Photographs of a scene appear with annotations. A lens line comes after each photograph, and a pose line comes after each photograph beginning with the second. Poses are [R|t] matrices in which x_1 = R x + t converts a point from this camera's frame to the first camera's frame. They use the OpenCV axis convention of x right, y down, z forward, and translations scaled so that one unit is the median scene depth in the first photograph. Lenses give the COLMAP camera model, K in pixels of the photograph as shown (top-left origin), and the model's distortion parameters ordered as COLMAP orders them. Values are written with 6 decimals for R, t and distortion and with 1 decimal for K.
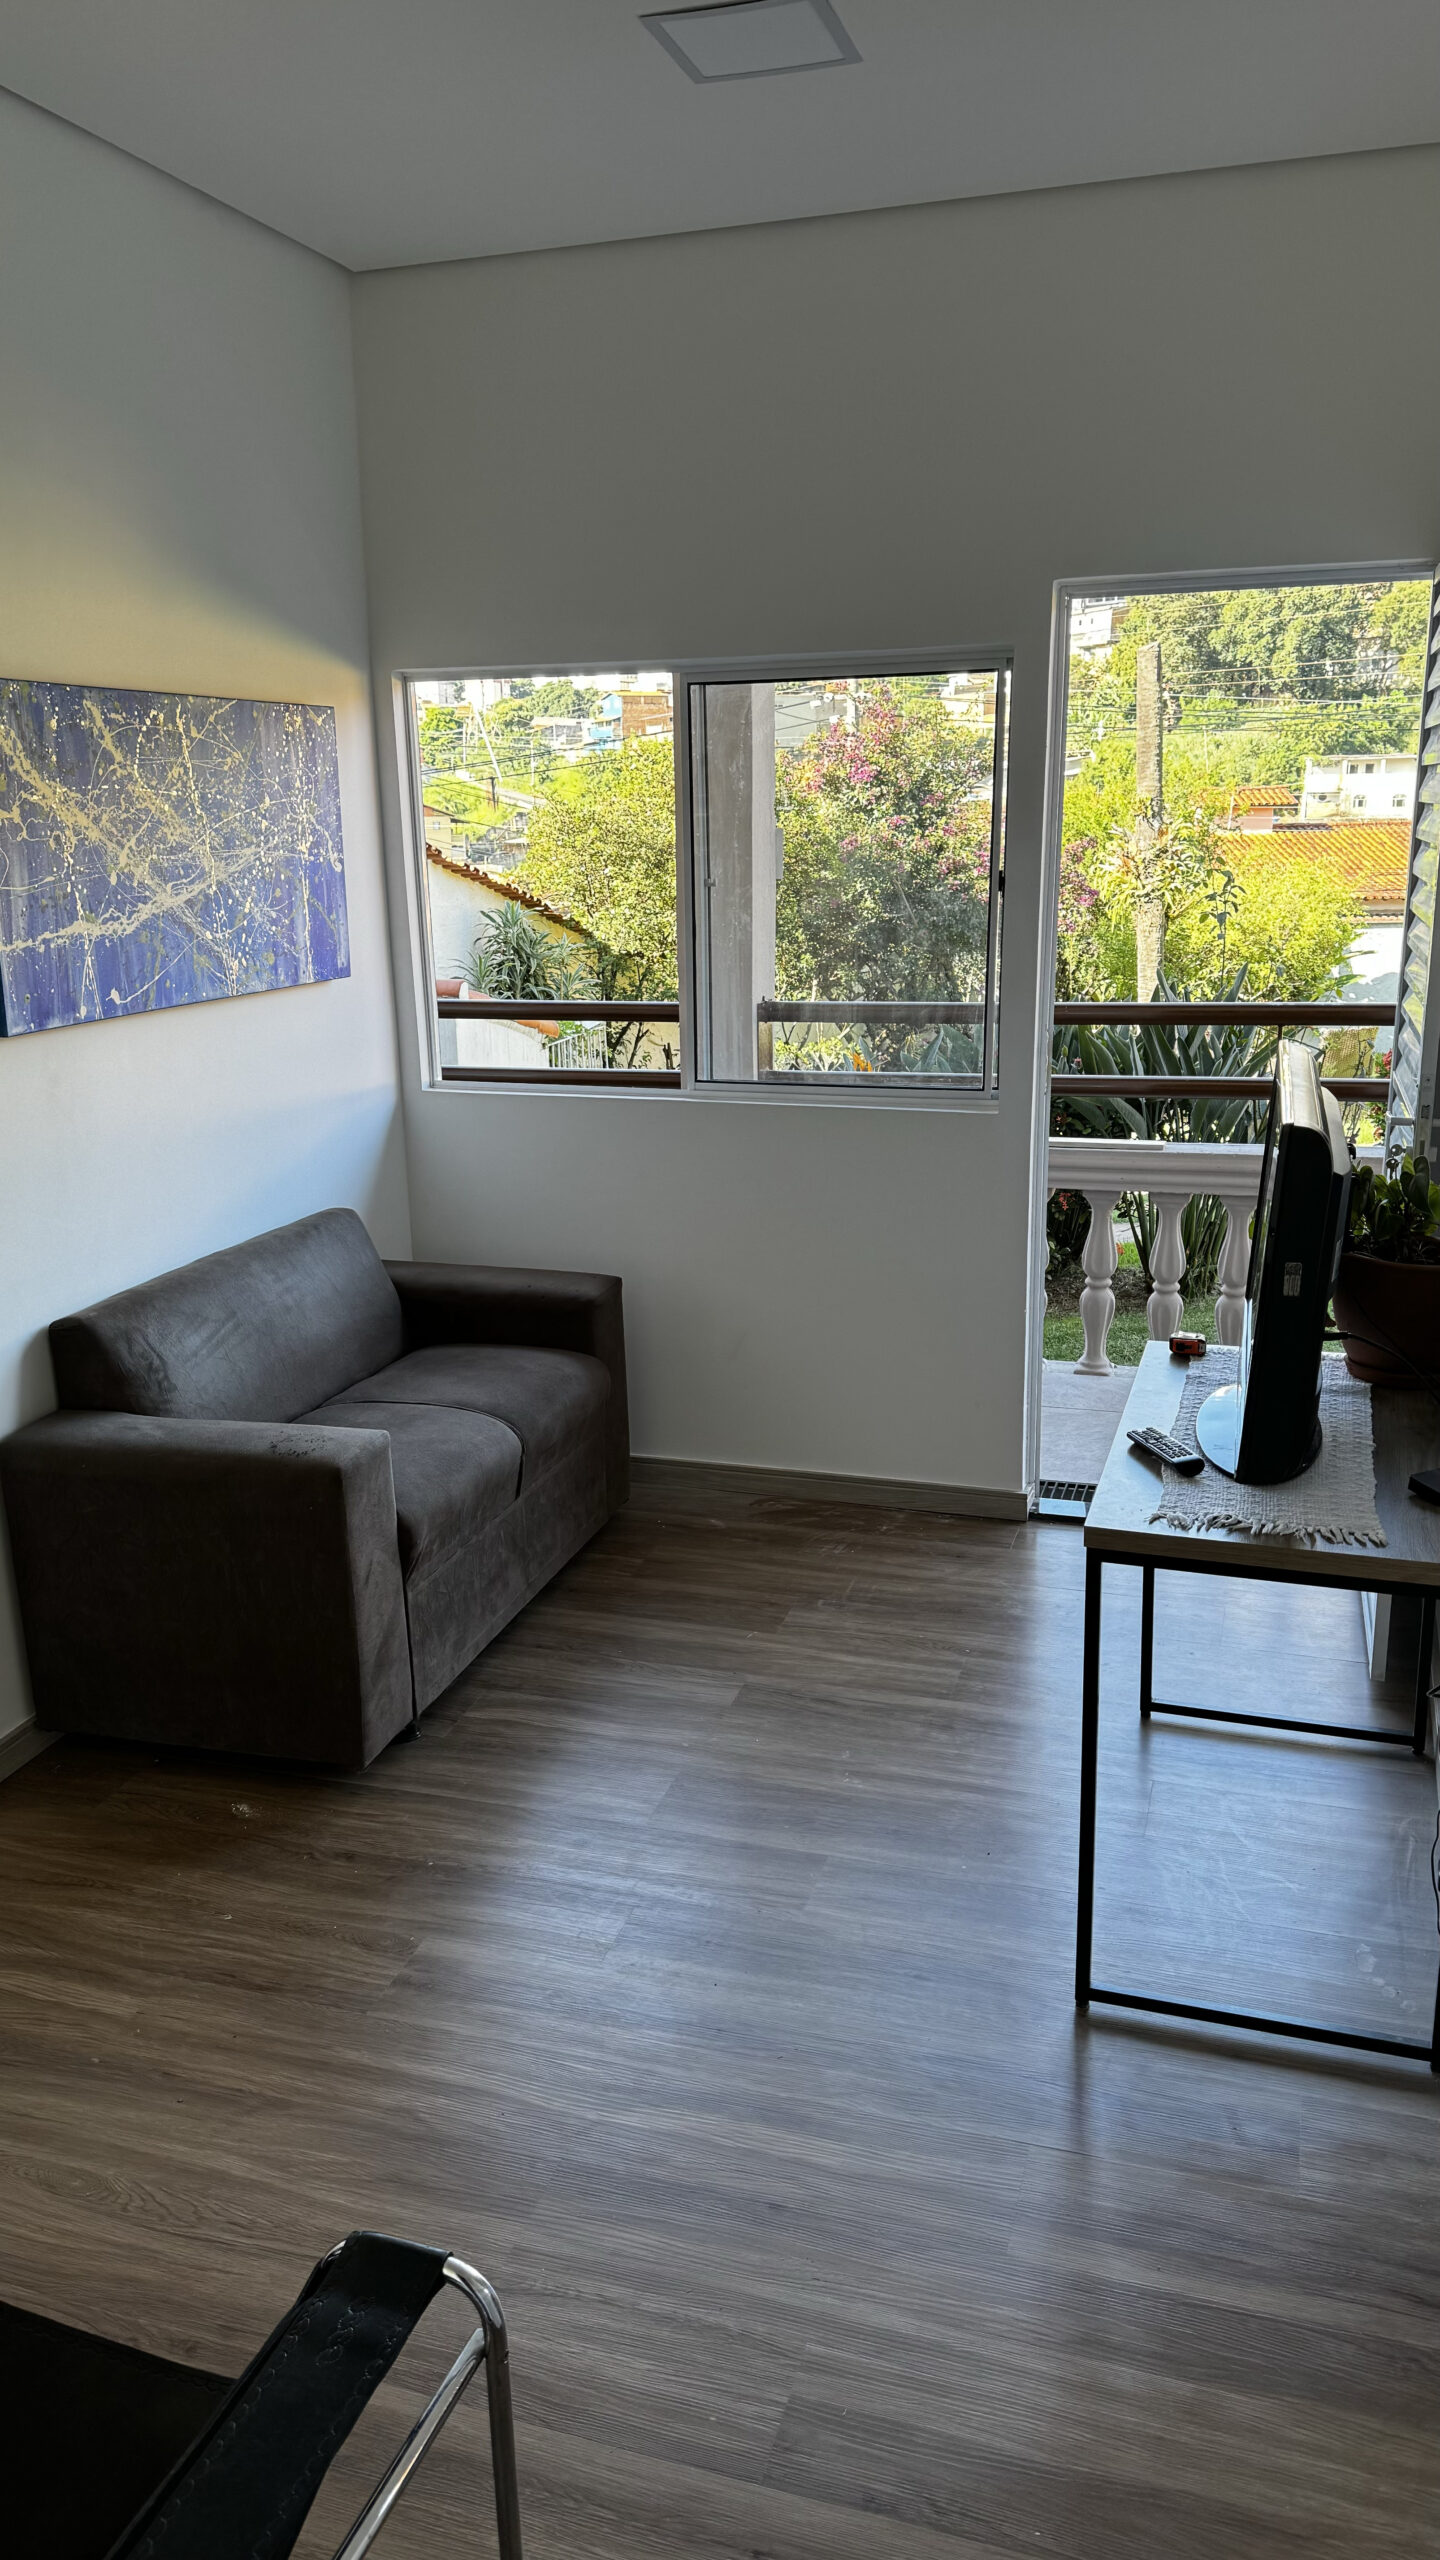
lens RADIAL K [[1728.7, 0, 727.7], [0, 1728.7, 1296.6], [0, 0, 1]] dist [-0.000214, -0.001579]
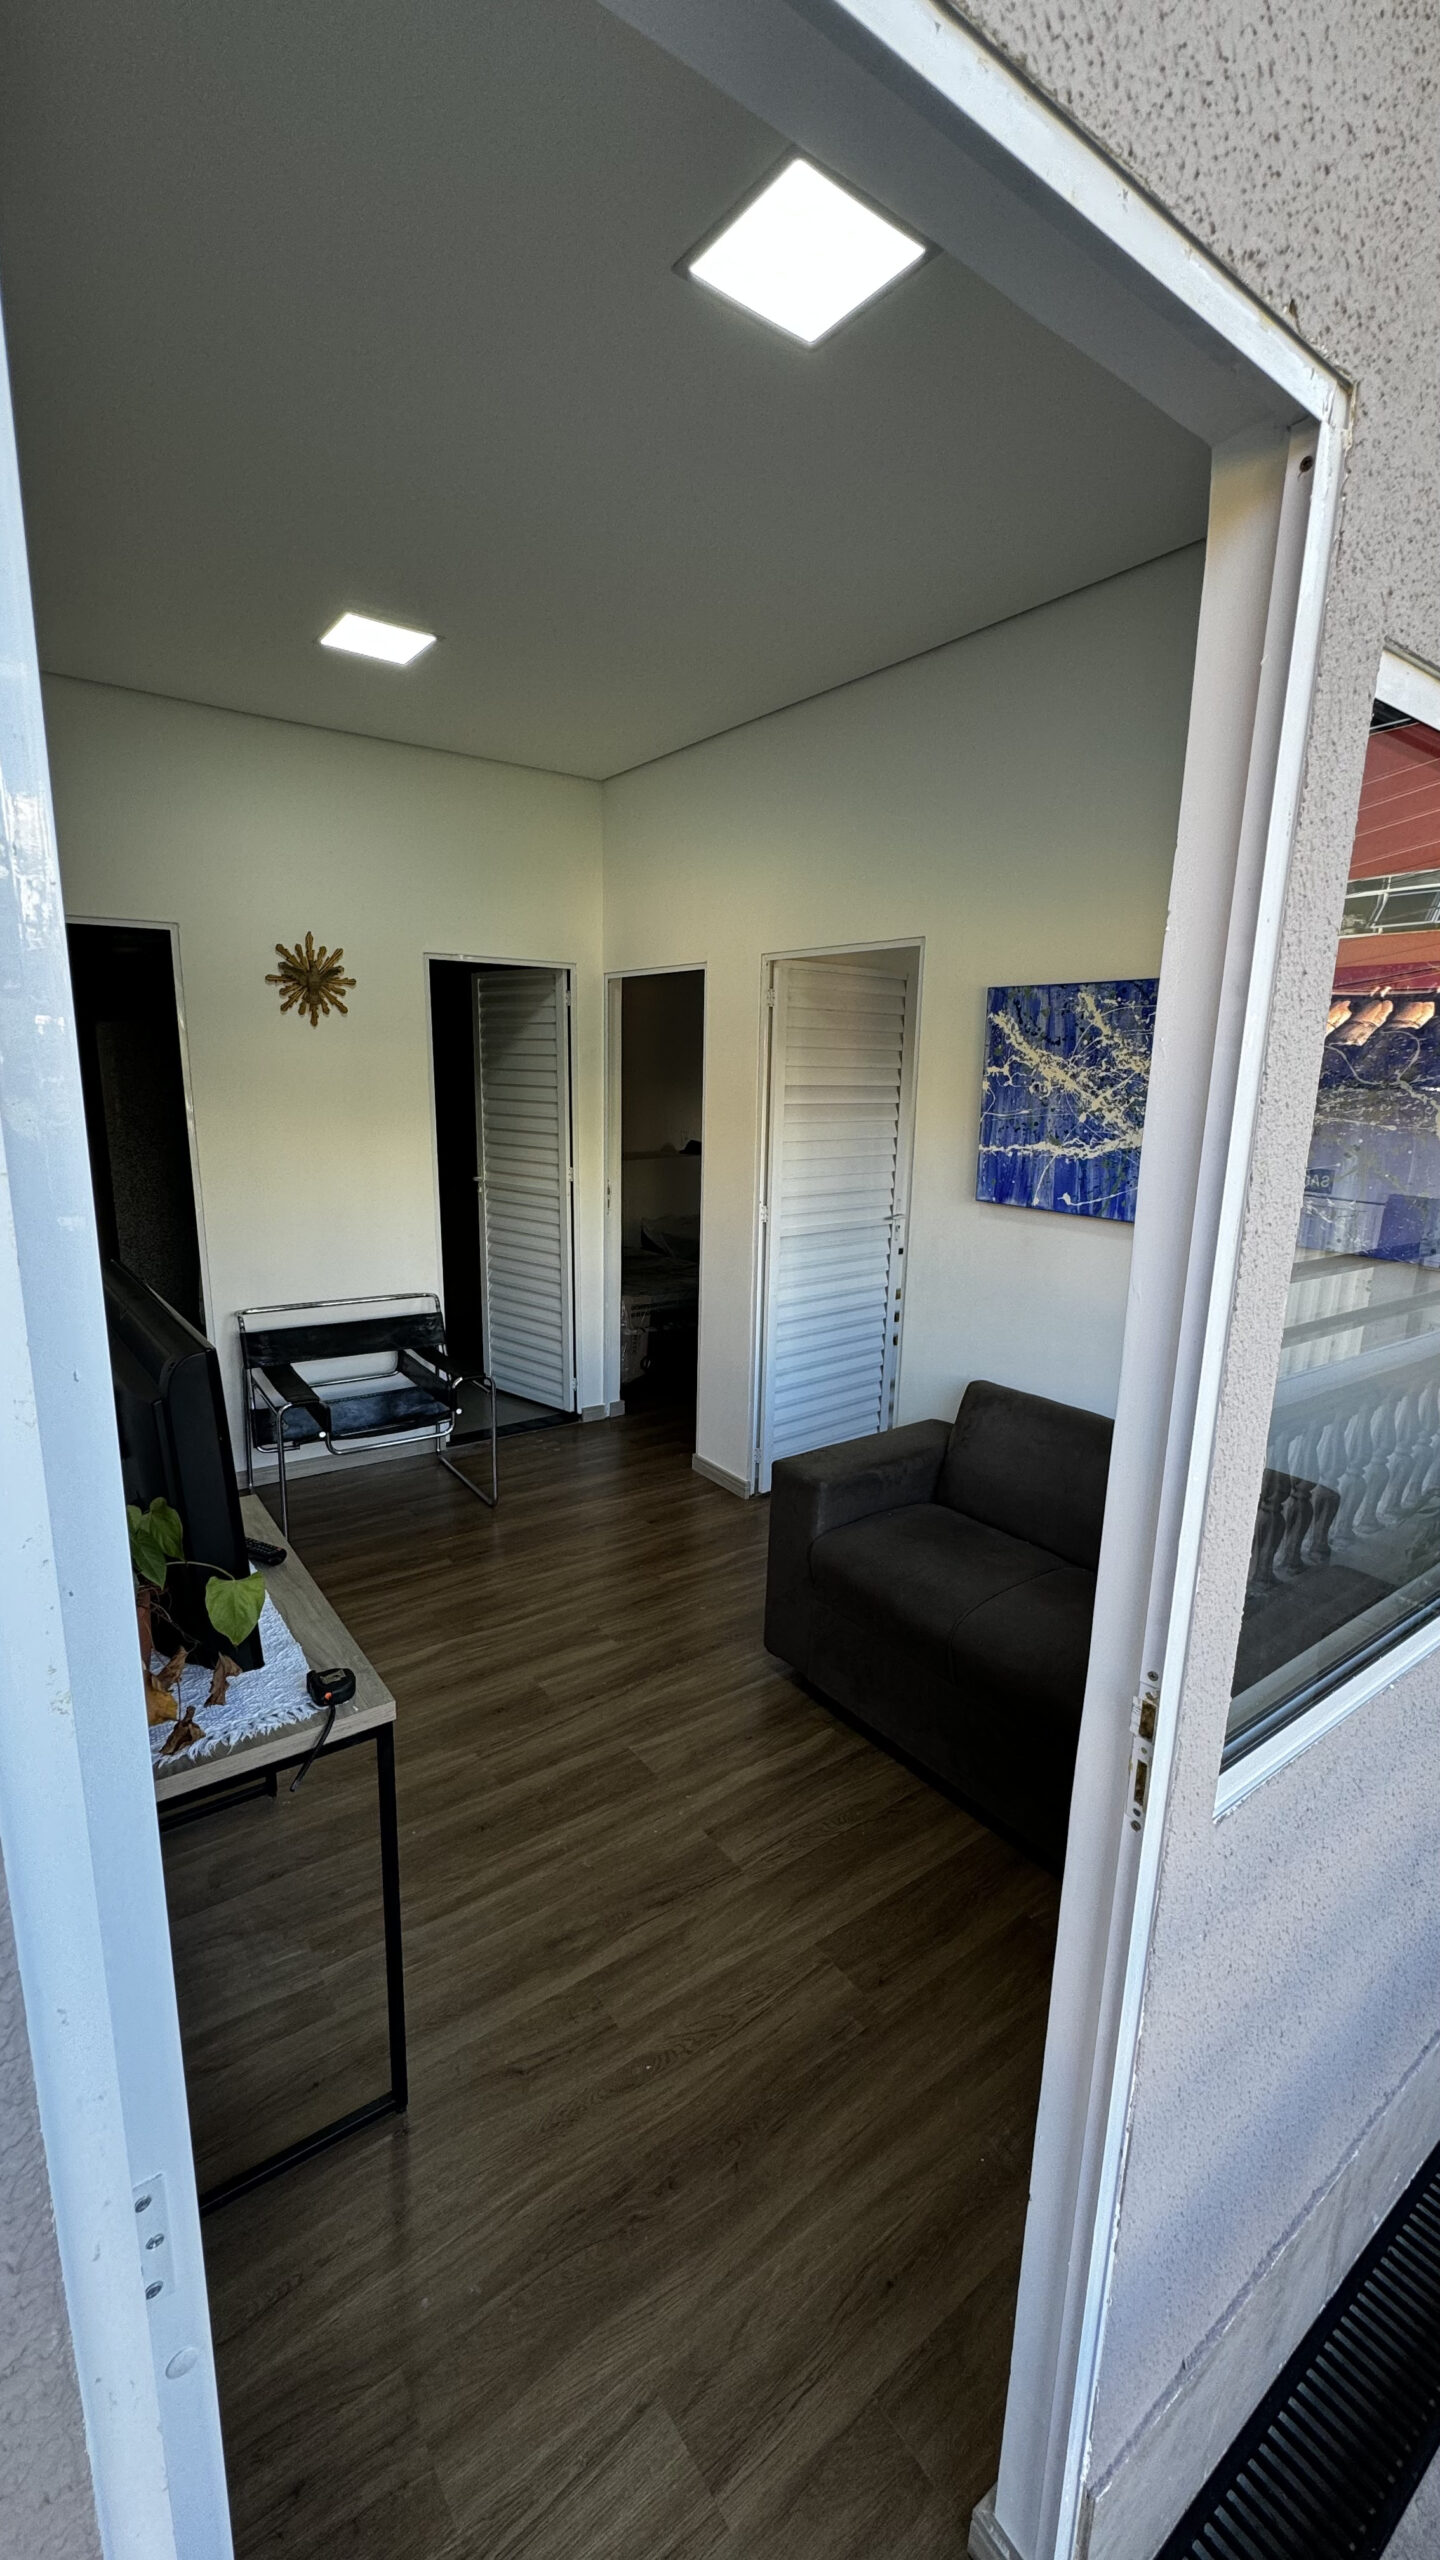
lens RADIAL K [[1023.6, 0, 726.0], [0, 1023.6, 1279.1], [0, 0, 1]] dist [-0.002123, 0.000731]
pose [[-0.580703, 0.165973, -0.797018, 0.491159], [-0.236955, 0.902155, 0.360511, -0.355052], [0.778869, 0.398208, -0.484556, 1.232556]]
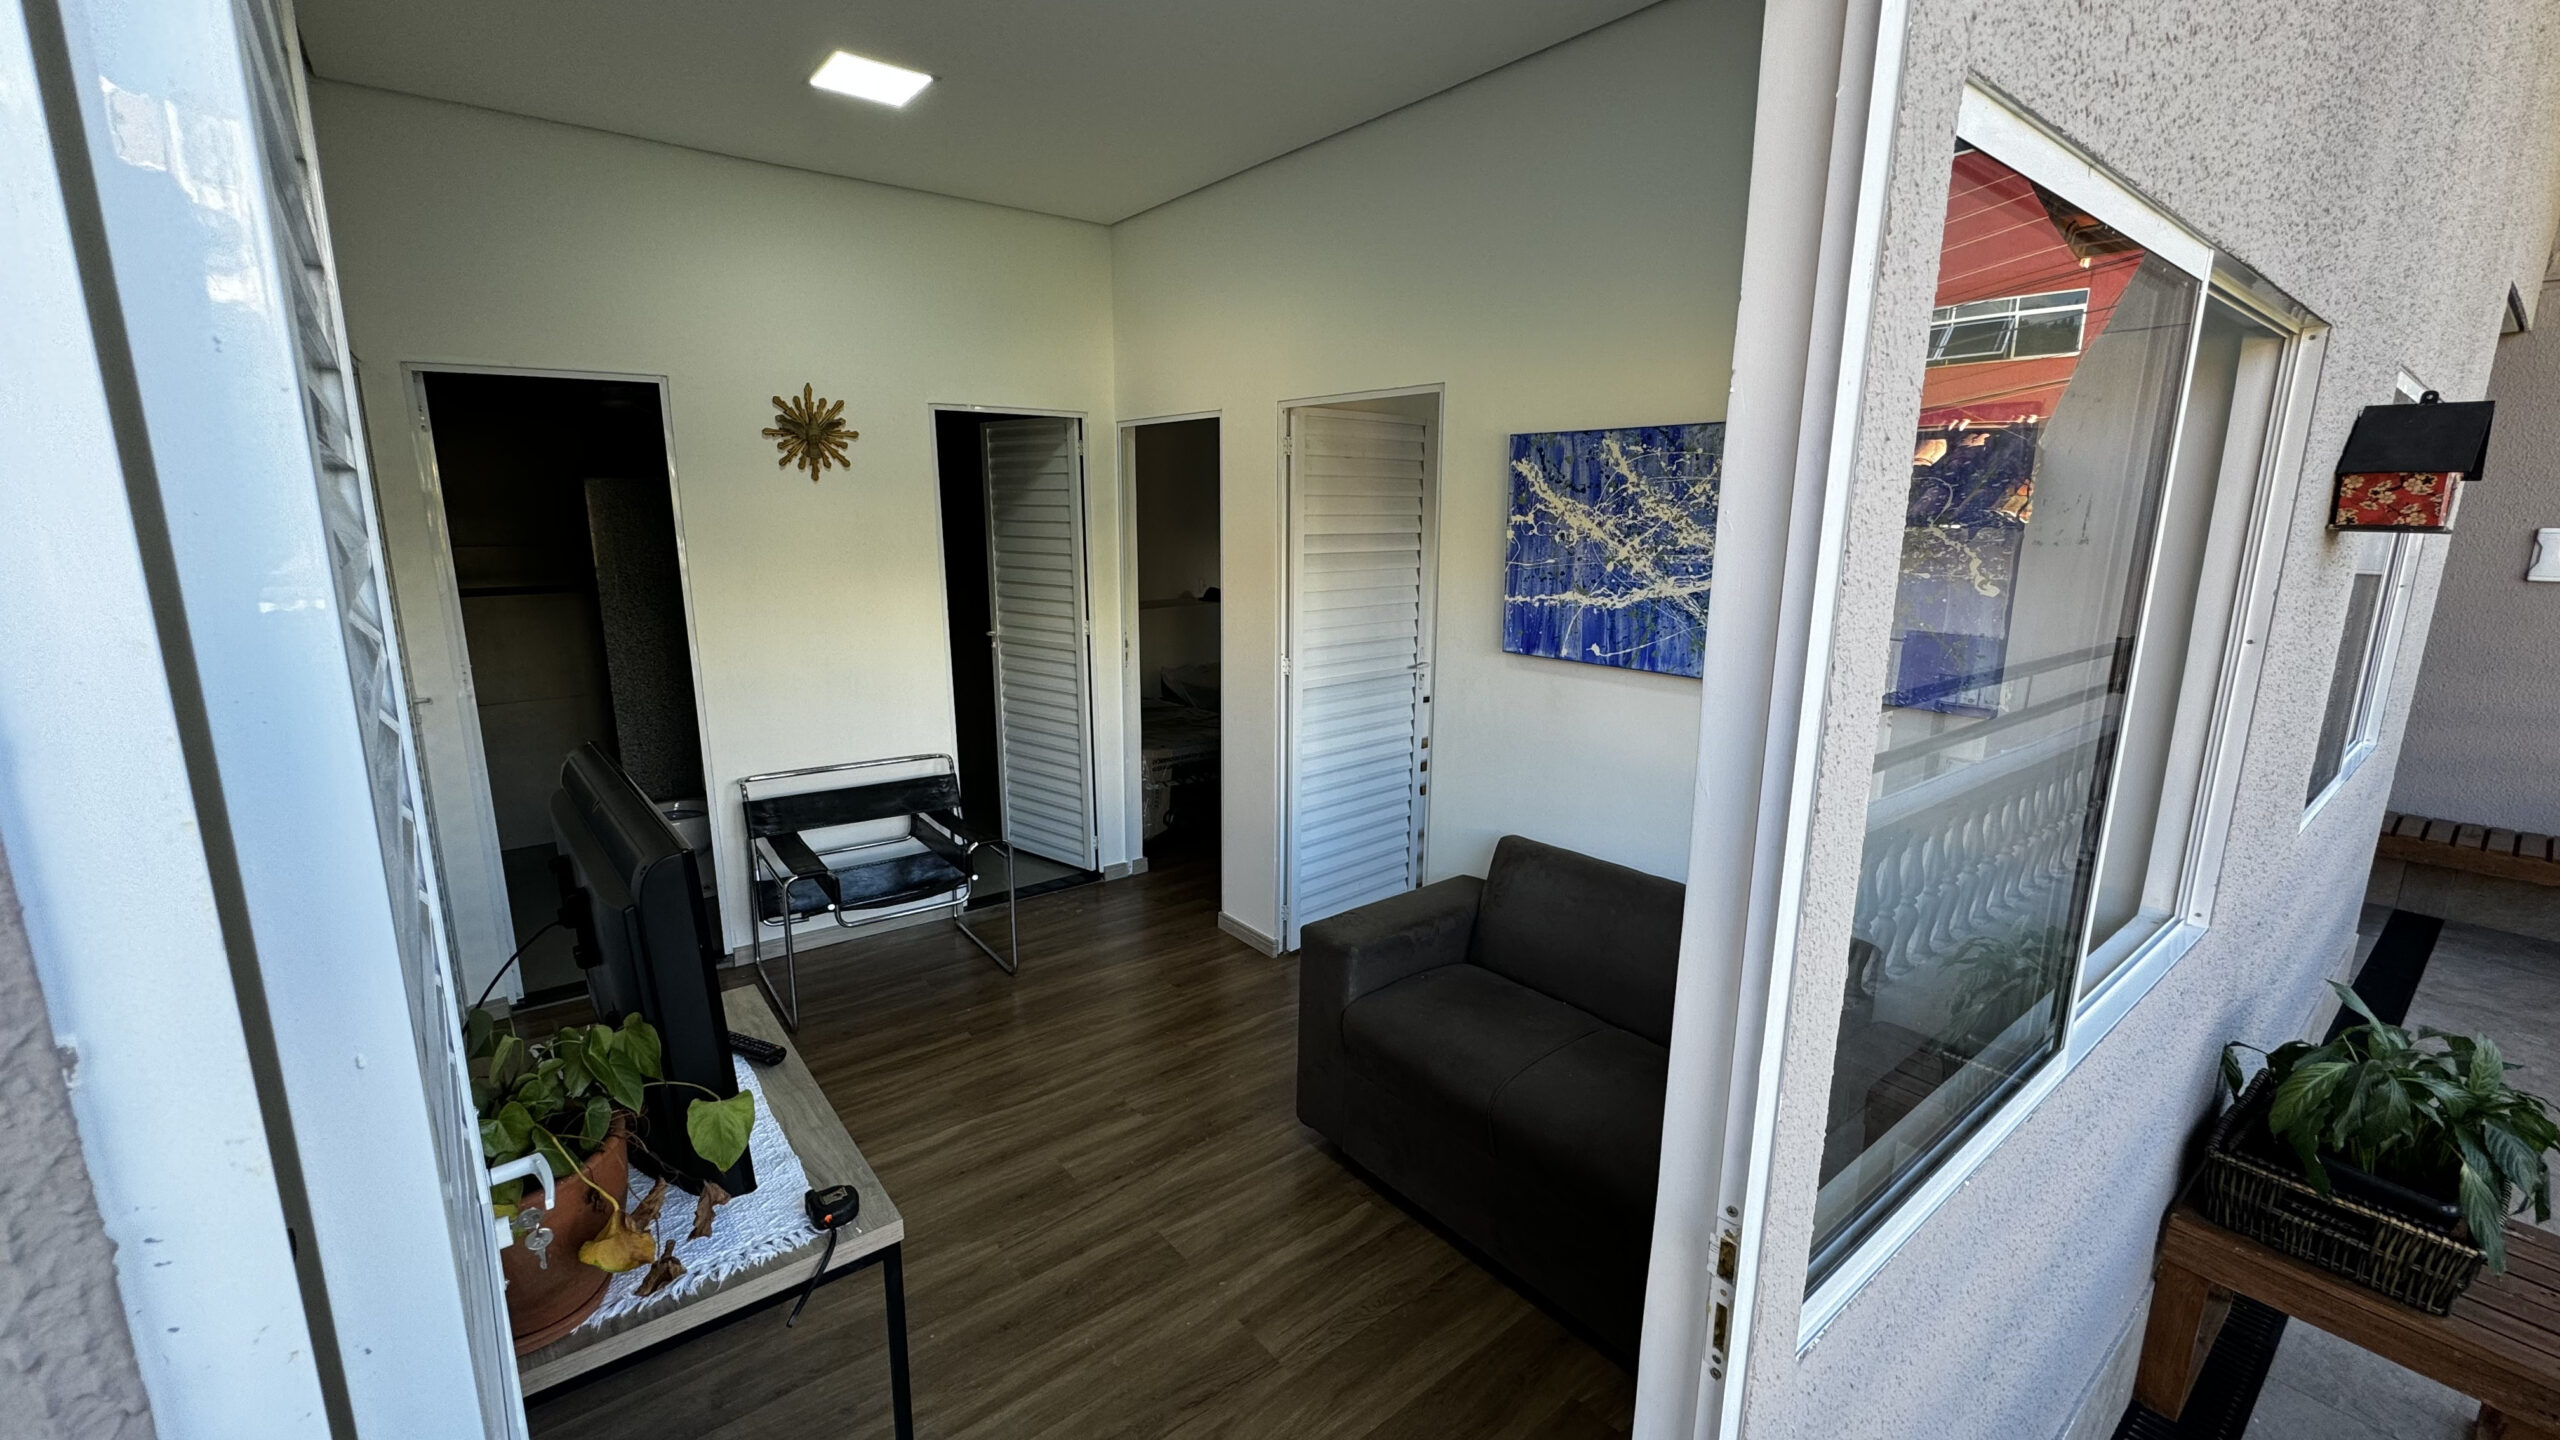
lens RADIAL K [[1023.6, 0, 1286.0], [0, 1023.6, 715.2], [0, 0, 1]] dist [-0.002123, 0.000731]
pose [[-0.547217, 0.174310, -0.818639, 0.466334], [-0.229700, 0.909246, 0.347145, -0.358230], [0.804855, 0.378005, -0.457516, 1.212690]]
